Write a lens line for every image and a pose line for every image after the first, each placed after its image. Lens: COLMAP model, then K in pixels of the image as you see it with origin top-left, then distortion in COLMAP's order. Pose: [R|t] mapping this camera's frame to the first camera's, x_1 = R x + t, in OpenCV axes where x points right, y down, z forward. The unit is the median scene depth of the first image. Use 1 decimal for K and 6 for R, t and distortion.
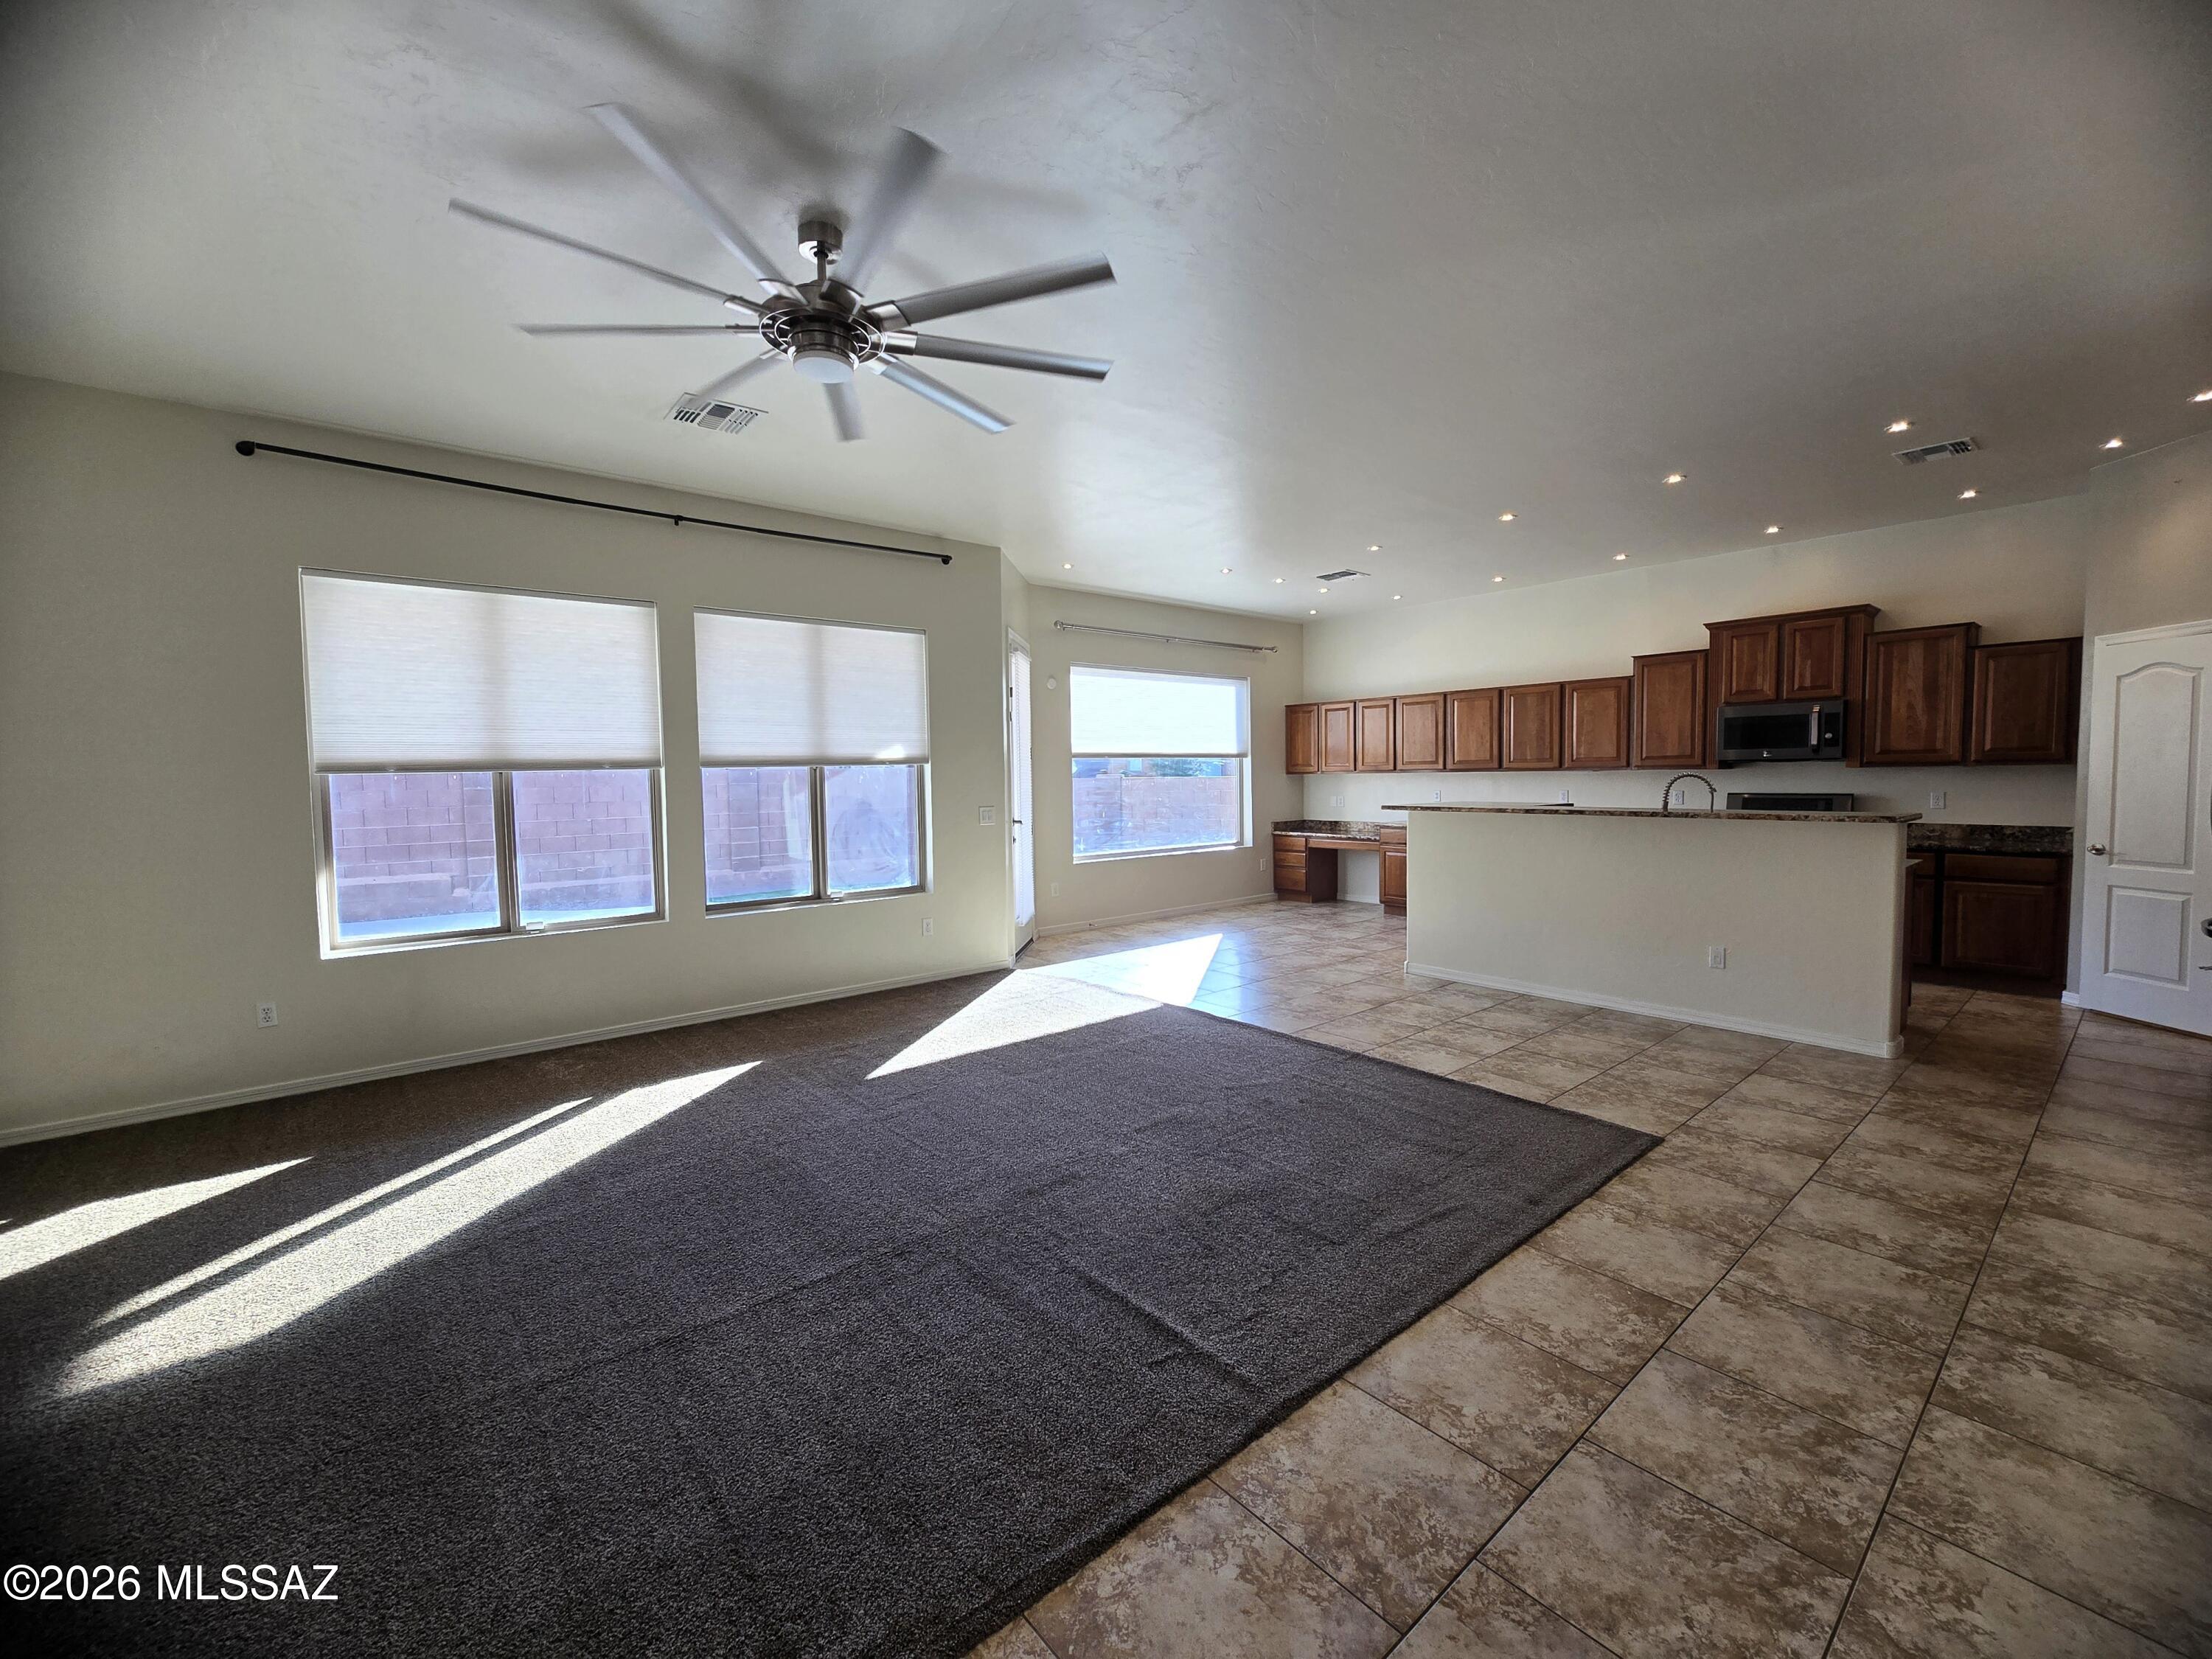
lens RADIAL K [[905.8, 0, 1103.0], [0, 905.8, 819.4], [0, 0, 1]] dist [-0.000318, 0.000321]
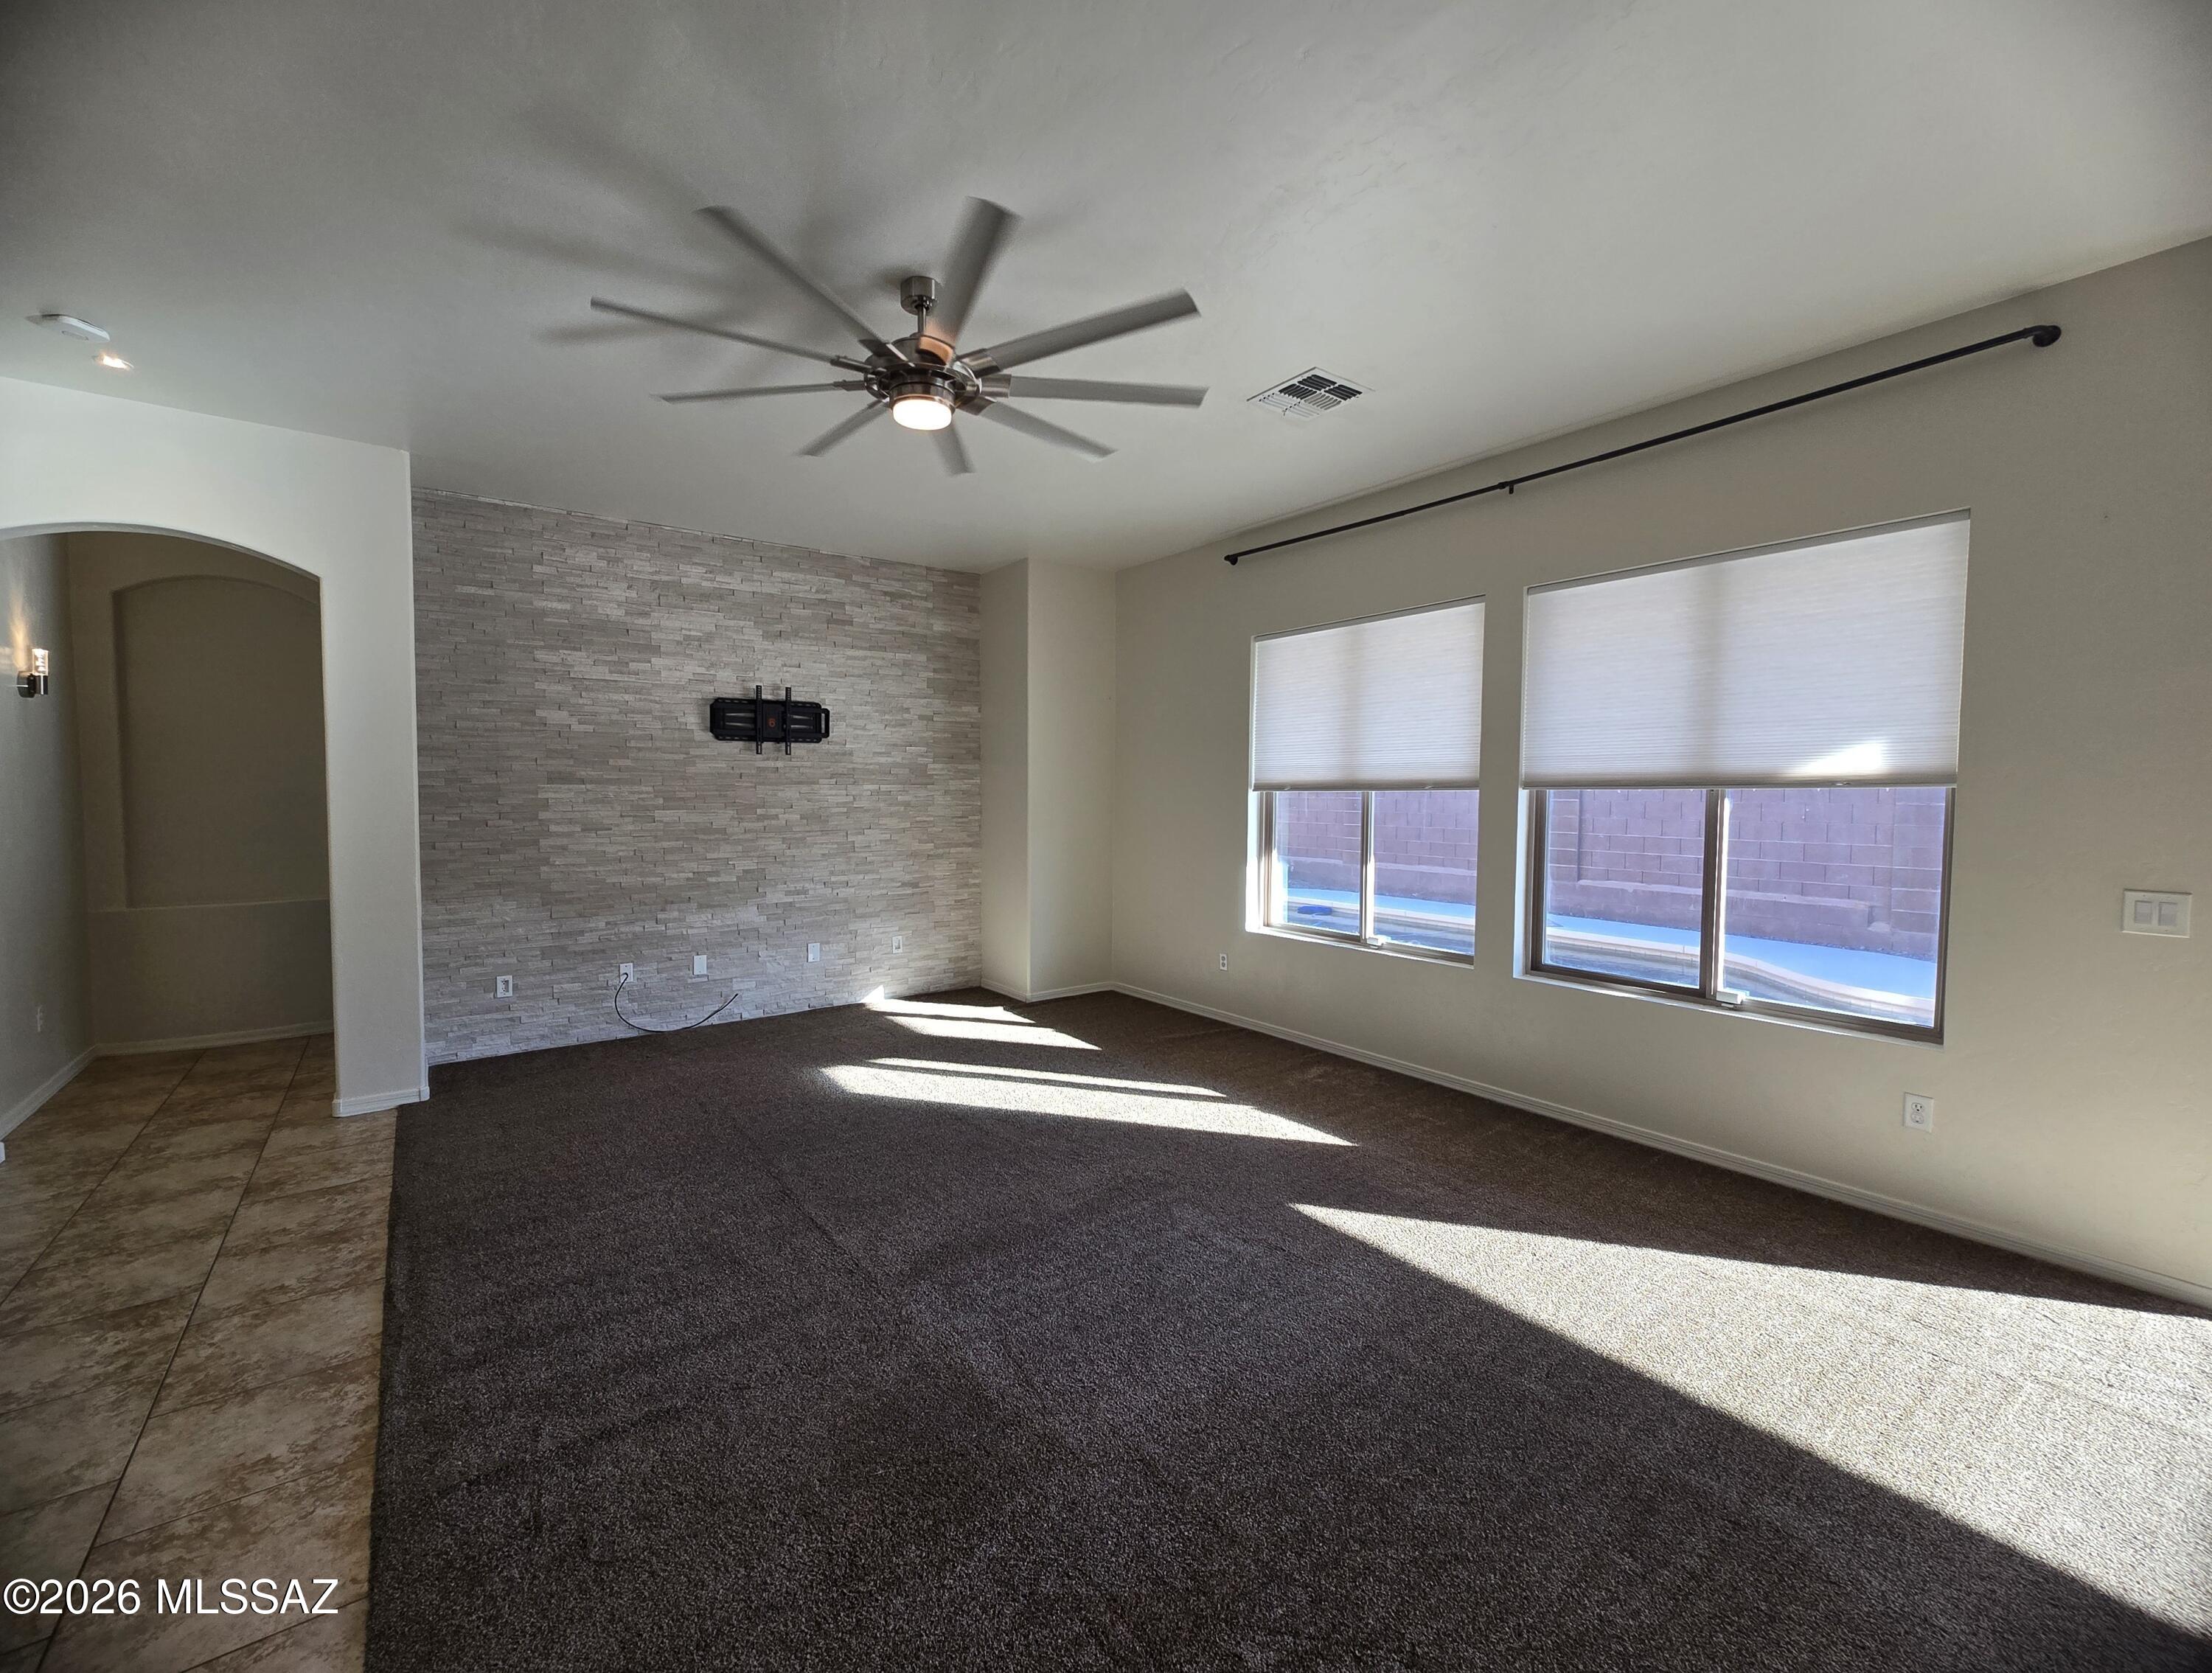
lens RADIAL K [[931.1, 0, 1087.0], [0, 931.1, 829.8], [0, 0, 1]] dist [0.000715, -0.000500]
pose [[-0.082261, 0.060770, -0.994756, 0.257822], [-0.051389, 0.996553, 0.065130, -0.035462], [0.995285, 0.056477, -0.078855, 0.435129]]
